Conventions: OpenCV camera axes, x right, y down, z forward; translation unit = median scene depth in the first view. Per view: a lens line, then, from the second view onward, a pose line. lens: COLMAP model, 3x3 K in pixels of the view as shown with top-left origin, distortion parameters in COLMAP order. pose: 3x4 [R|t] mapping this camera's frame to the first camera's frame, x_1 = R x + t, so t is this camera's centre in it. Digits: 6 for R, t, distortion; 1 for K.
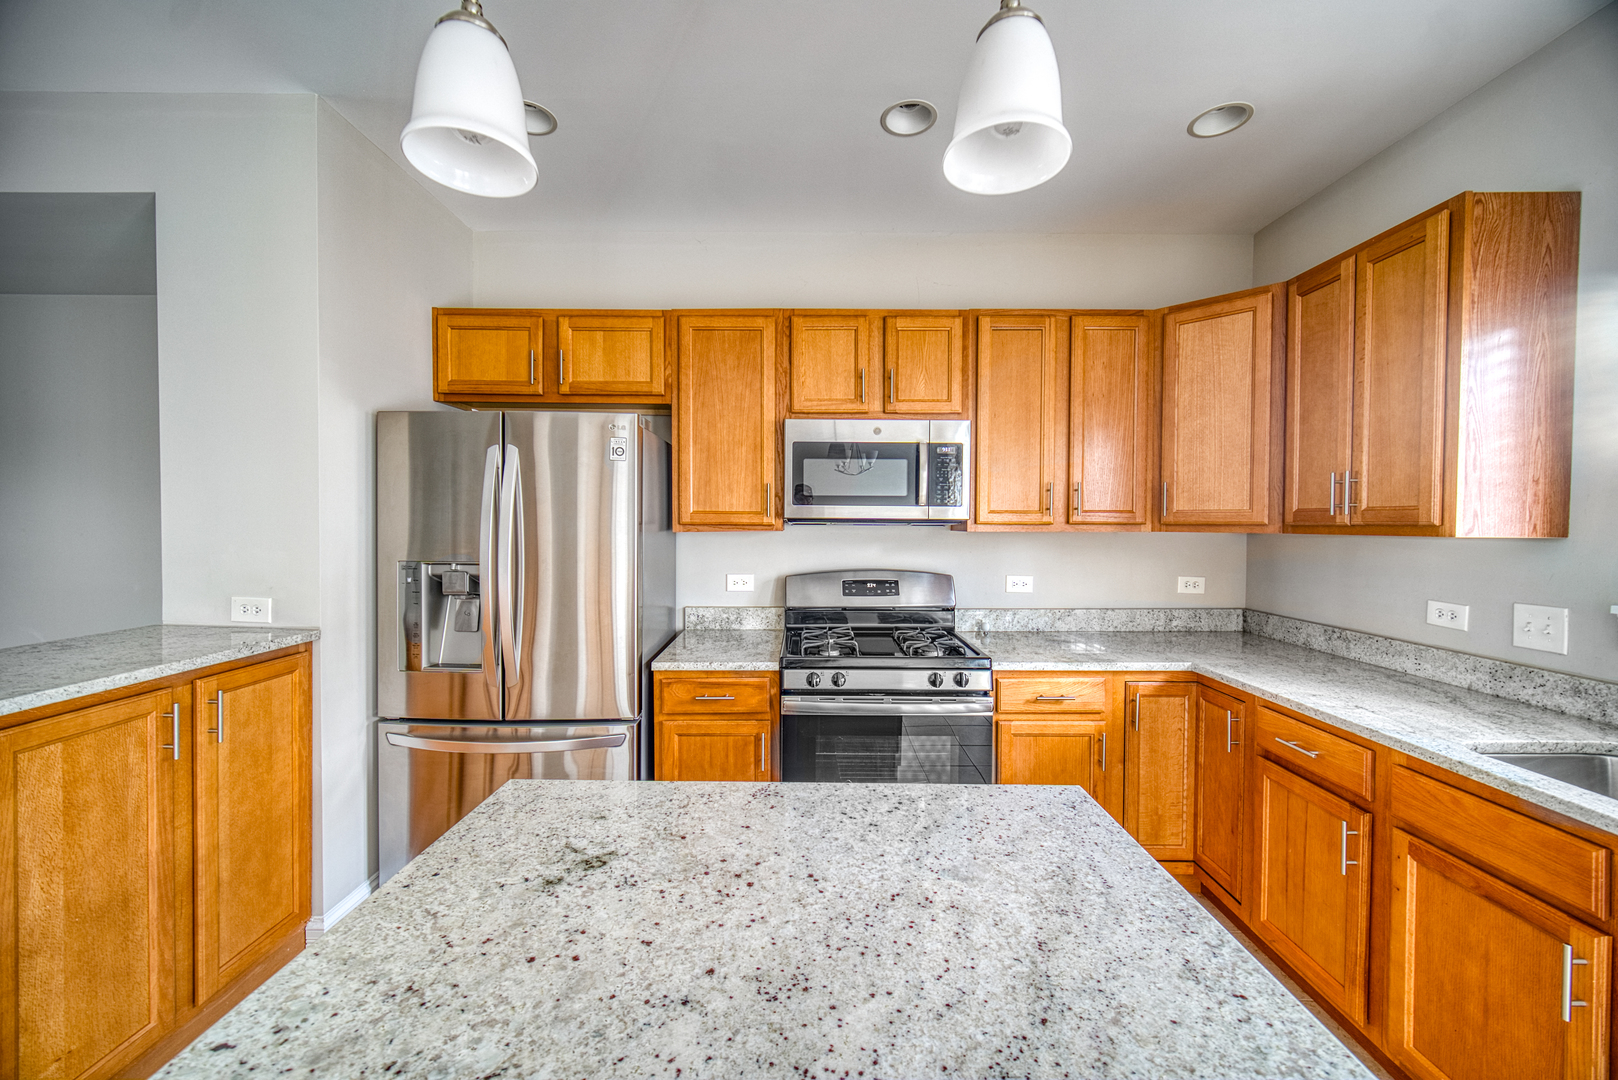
lens RADIAL K [[627.3, 0, 800.2], [0, 627.3, 525.8], [0, 0, 1]] dist [-0.000953, -0.000082]
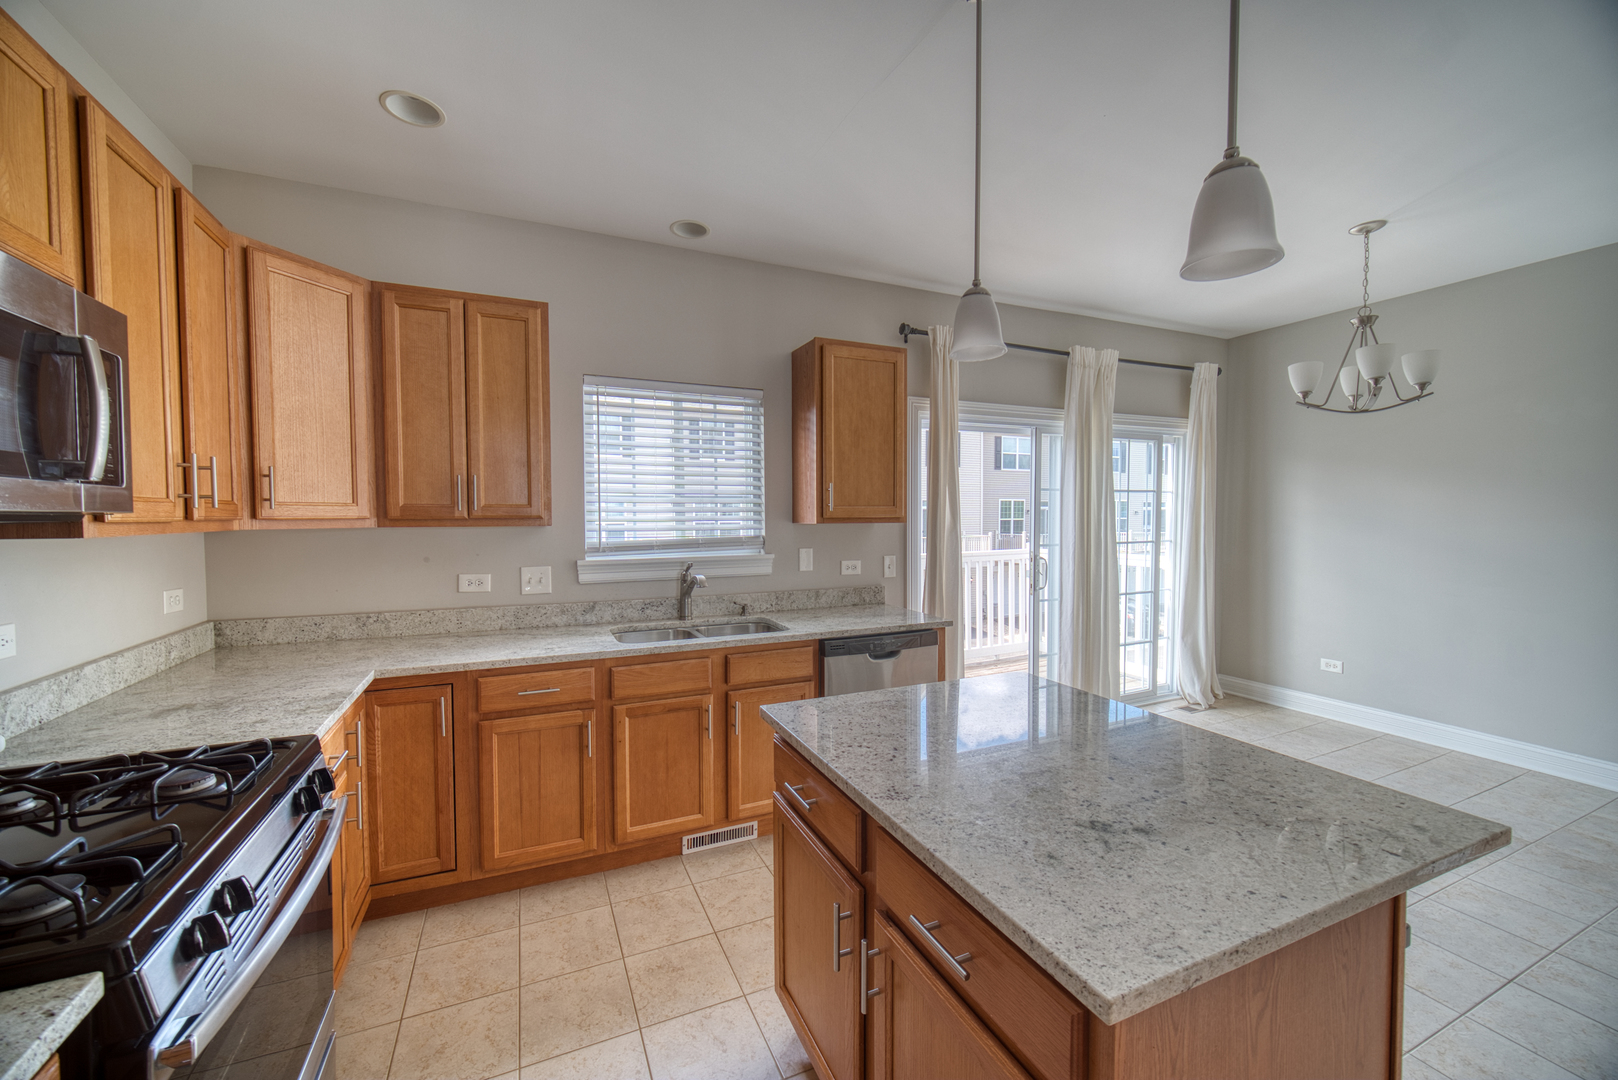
lens RADIAL K [[627.3, 0, 797.5], [0, 627.3, 534.1], [0, 0, 1]] dist [-0.000953, -0.000082]
pose [[-0.418272, -0.029798, 0.907833, -0.420106], [0.005084, 0.999369, 0.035145, -0.008901], [-0.908308, 0.019316, -0.417856, 0.741864]]
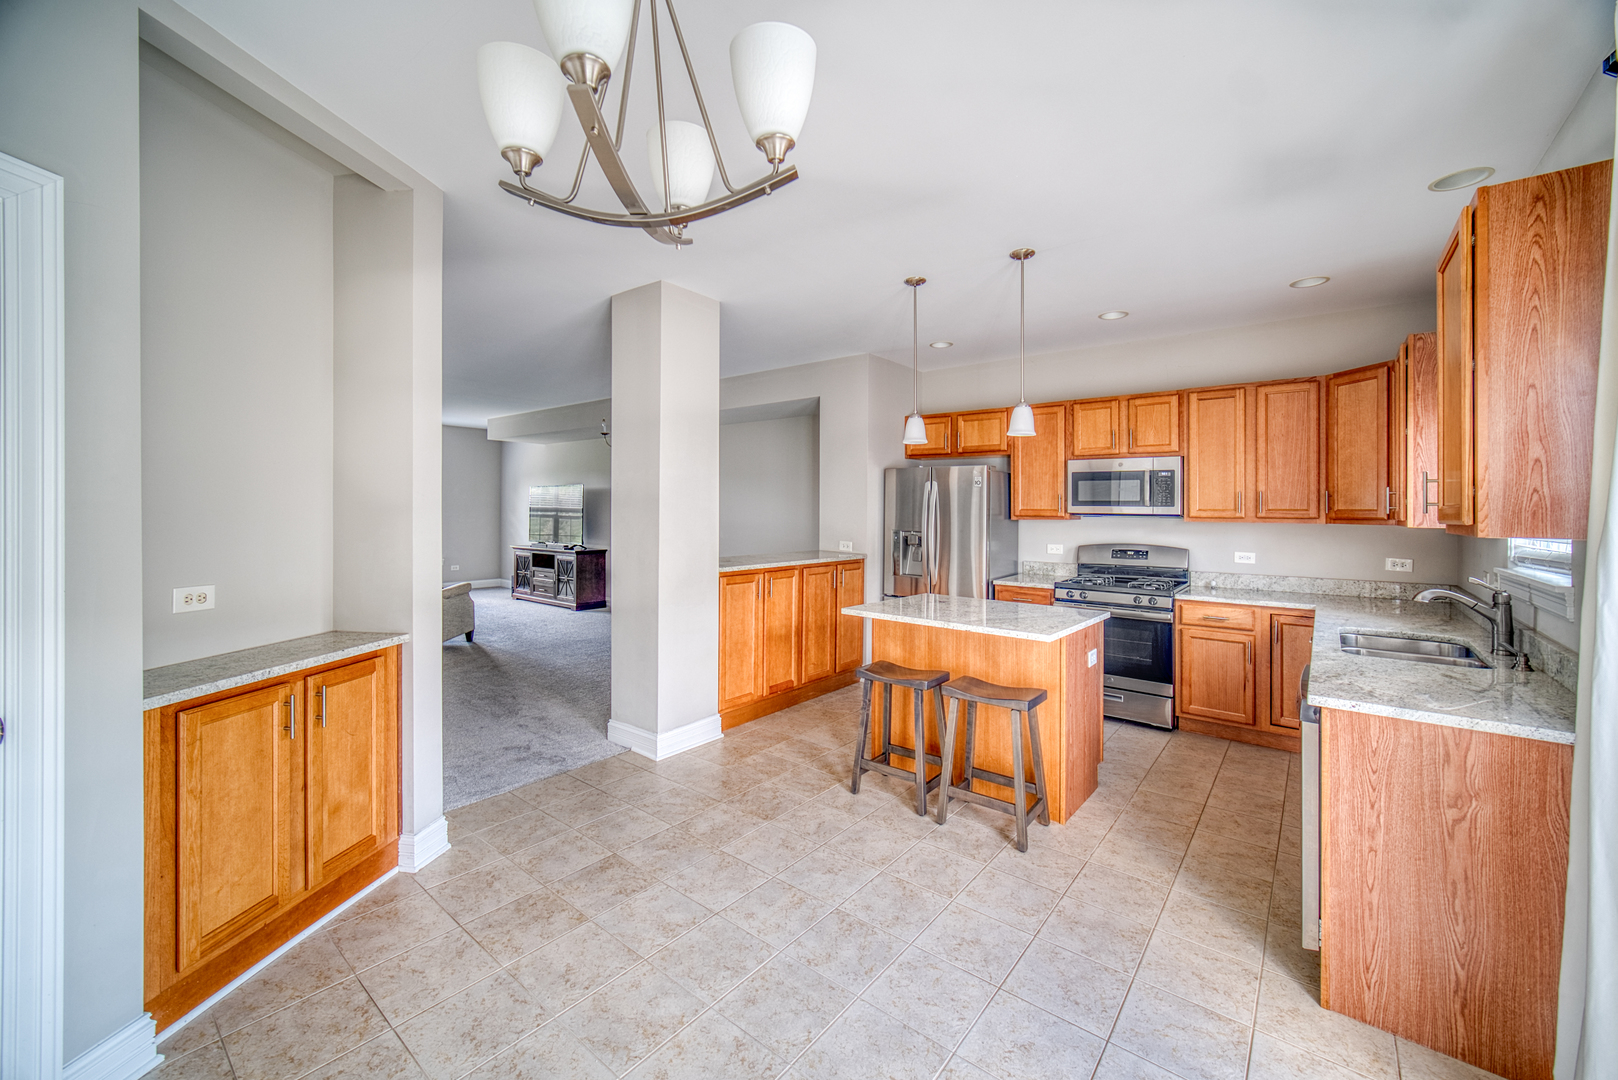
lens RADIAL K [[627.3, 0, 817.2], [0, 627.3, 510.4], [0, 0, 1]] dist [-0.000953, -0.000082]
pose [[0.783583, 0.003834, -0.621275, 0.566923], [-0.009587, 0.999937, -0.005920, -0.001464], [0.621213, 0.010595, 0.783571, -0.959138]]
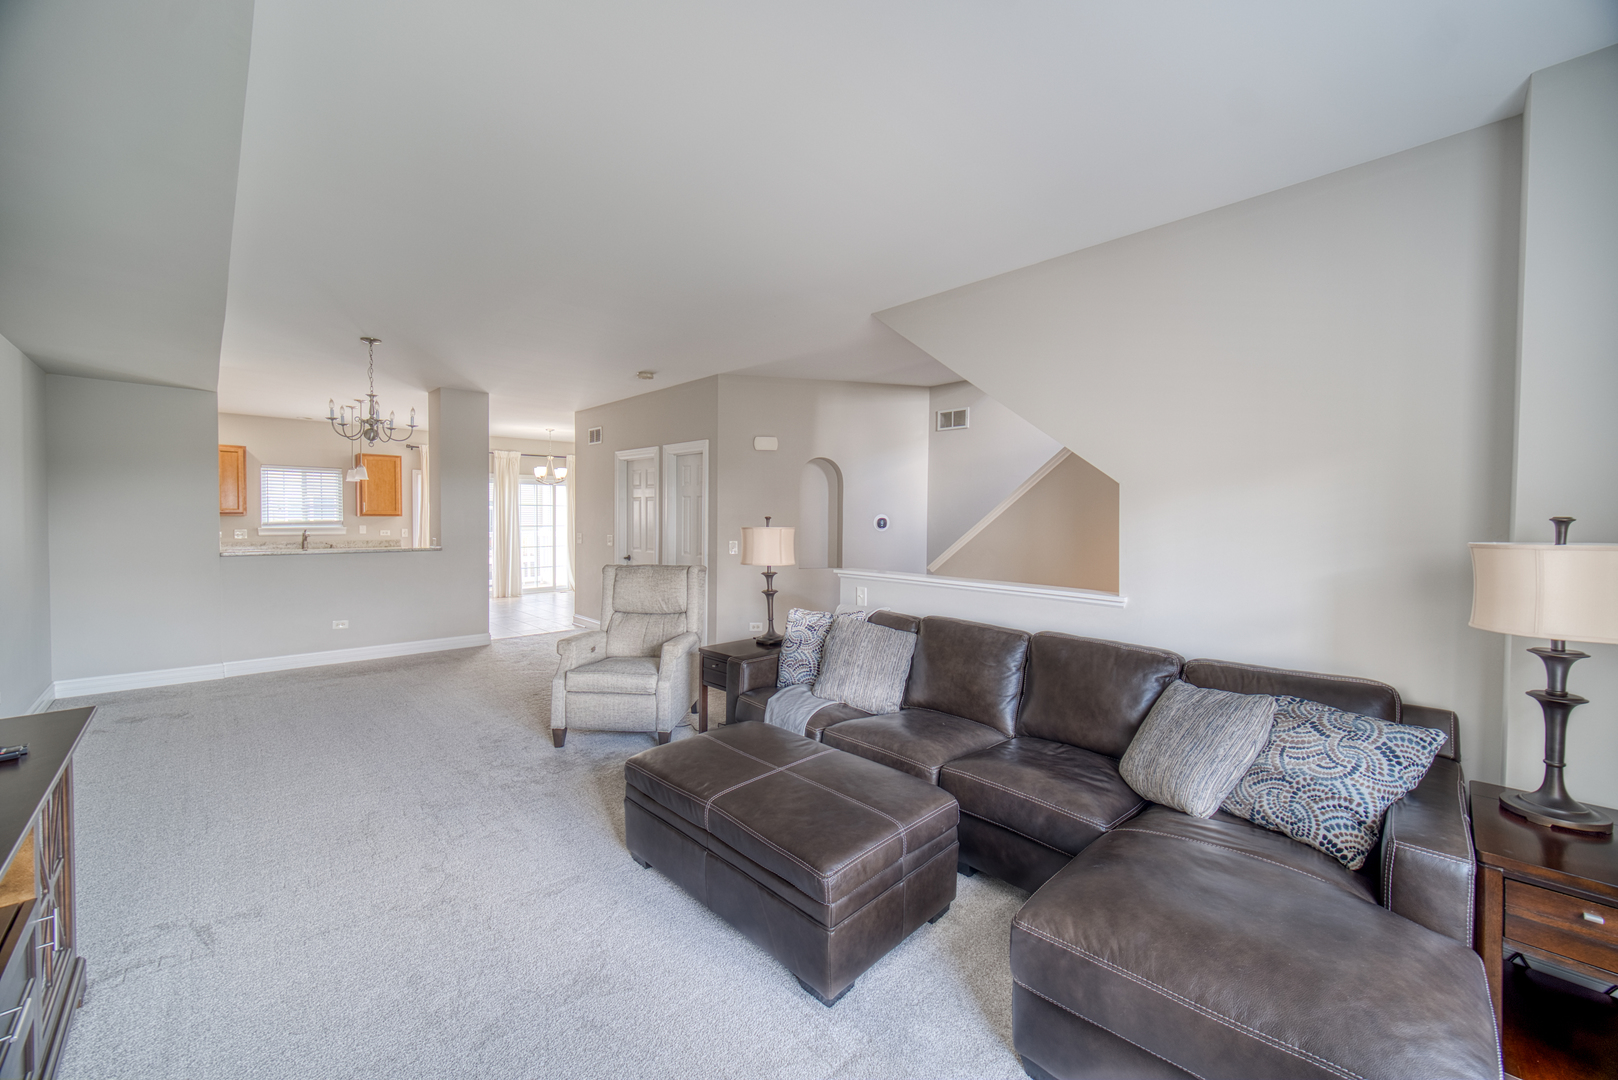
lens RADIAL K [[627.3, 0, 809.4], [0, 627.3, 526.3], [0, 0, 1]] dist [-0.000953, -0.000082]
pose [[-0.698917, -0.020814, 0.714900, -3.757825], [-0.008244, 0.999744, 0.021047, -0.026293], [-0.715156, 0.008817, -0.698910, 0.866351]]
